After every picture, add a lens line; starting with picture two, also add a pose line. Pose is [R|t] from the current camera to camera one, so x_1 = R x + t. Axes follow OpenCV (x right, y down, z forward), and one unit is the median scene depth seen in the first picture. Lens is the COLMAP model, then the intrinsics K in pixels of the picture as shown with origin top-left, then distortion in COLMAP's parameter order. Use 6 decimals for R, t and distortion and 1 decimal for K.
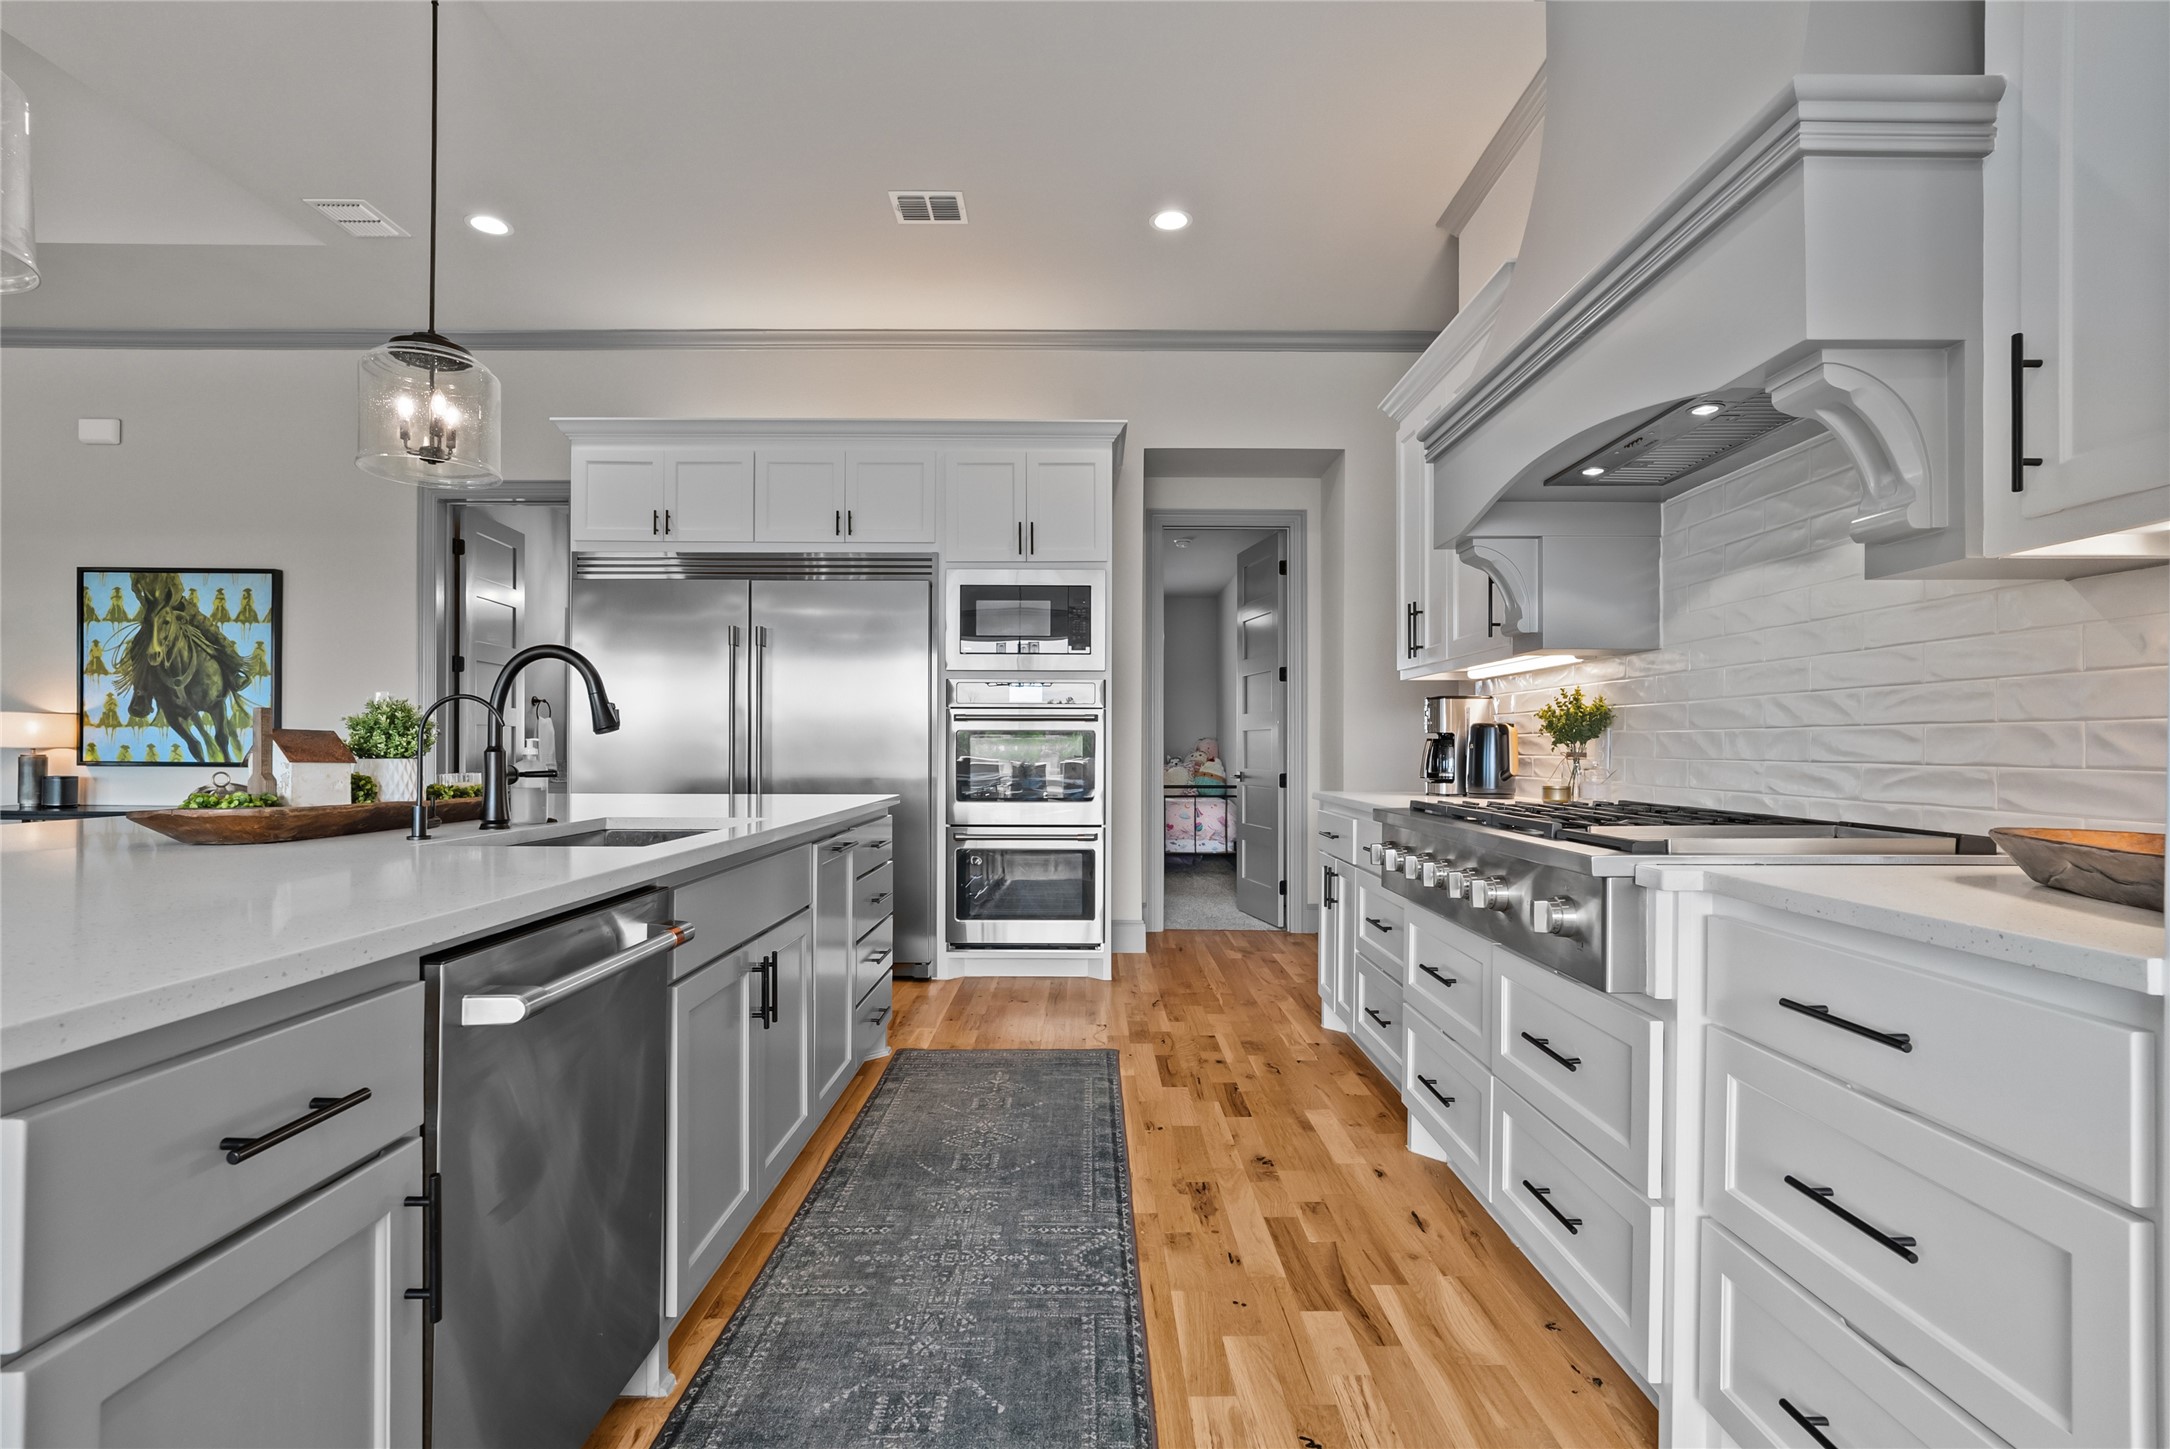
lens RADIAL K [[1026.3, 0, 1092.2], [0, 1026.3, 737.1], [0, 0, 1]] dist [-0.009874, 0.000153]
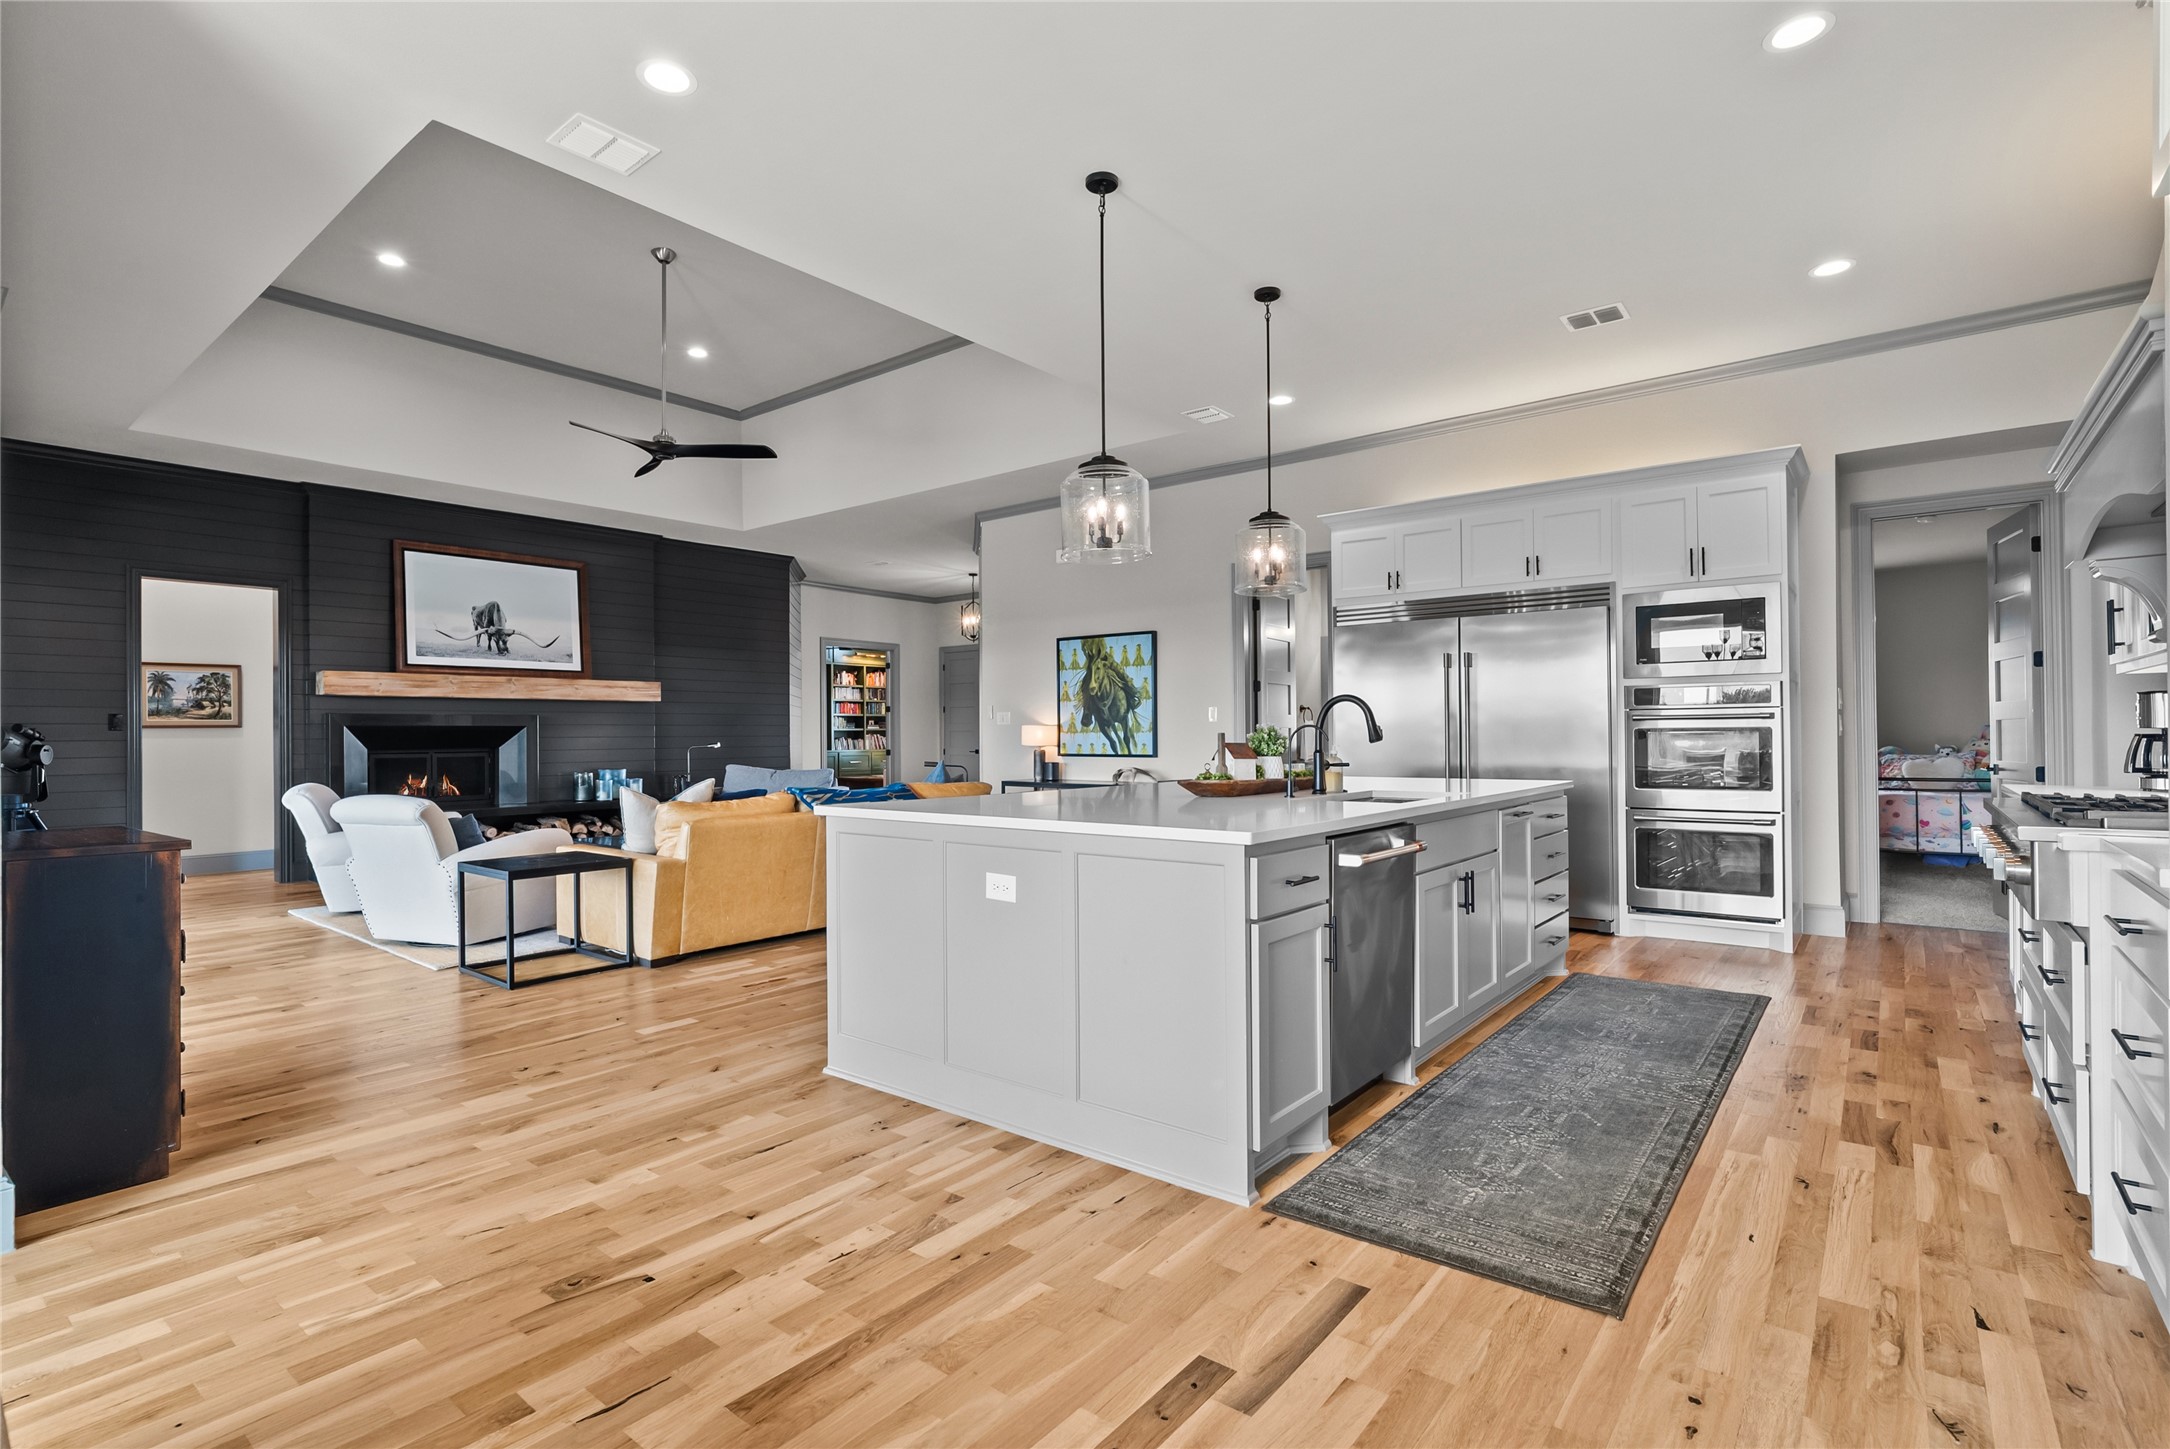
lens RADIAL K [[1026.3, 0, 1092.2], [0, 1026.3, 737.1], [0, 0, 1]] dist [-0.009874, 0.000153]
pose [[0.781235, -0.009421, -0.624166, 0.120812], [0.017039, 0.999835, 0.006237, -0.015213], [0.624004, -0.015508, 0.781267, -0.331974]]
